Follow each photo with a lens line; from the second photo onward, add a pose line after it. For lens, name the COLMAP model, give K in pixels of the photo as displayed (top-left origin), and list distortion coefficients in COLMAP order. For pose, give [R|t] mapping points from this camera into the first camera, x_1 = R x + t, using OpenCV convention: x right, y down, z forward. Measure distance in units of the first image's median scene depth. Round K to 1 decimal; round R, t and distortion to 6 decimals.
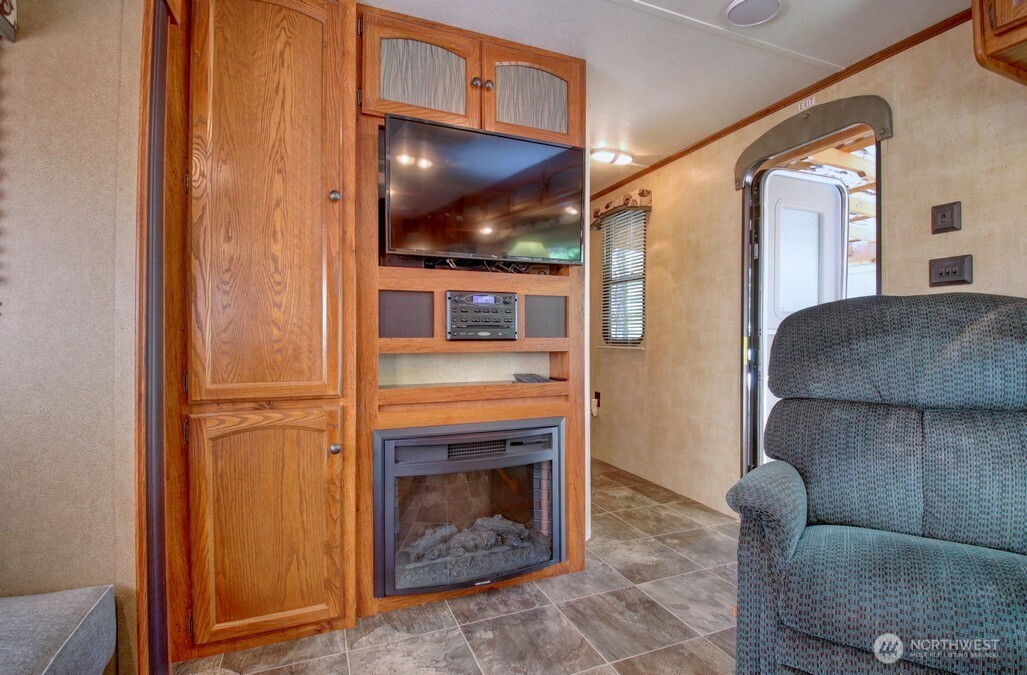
lens RADIAL K [[495.1, 0, 513.5], [0, 495.1, 337.5], [0, 0, 1]] dist [-0.002209, -0.000767]
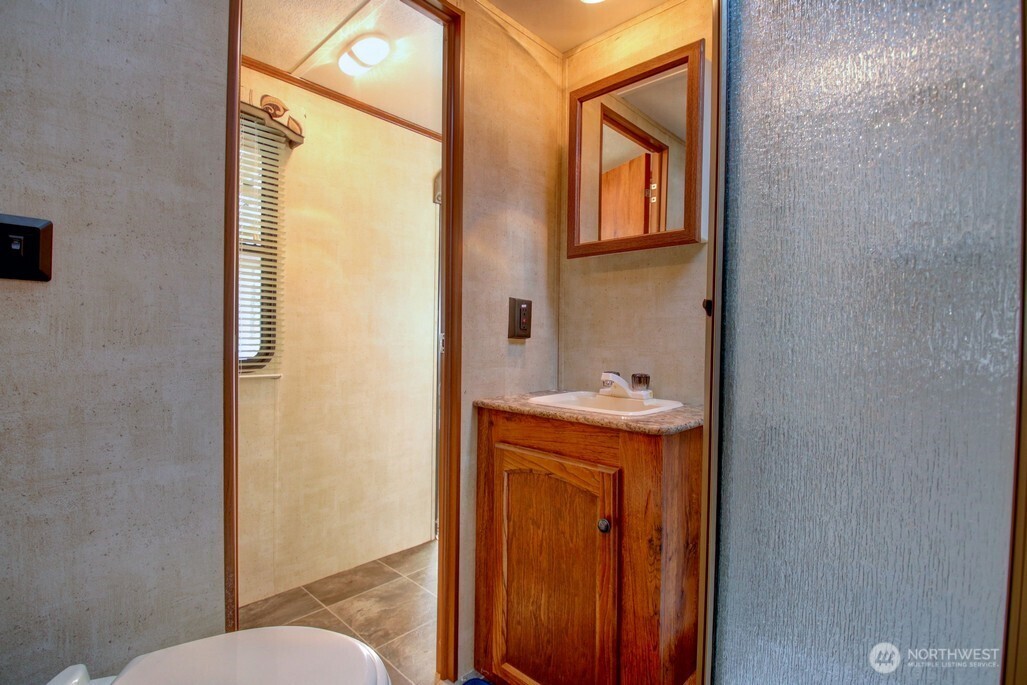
lens RADIAL K [[477.7, 0, 508.0], [0, 477.7, 346.9], [0, 0, 1]] dist [0.001894, -0.019858]
pose [[-0.403750, -0.016461, 0.914721, -0.486360], [-0.012881, 0.999841, 0.012307, -0.029343], [-0.914778, -0.006814, -0.403898, 1.303440]]
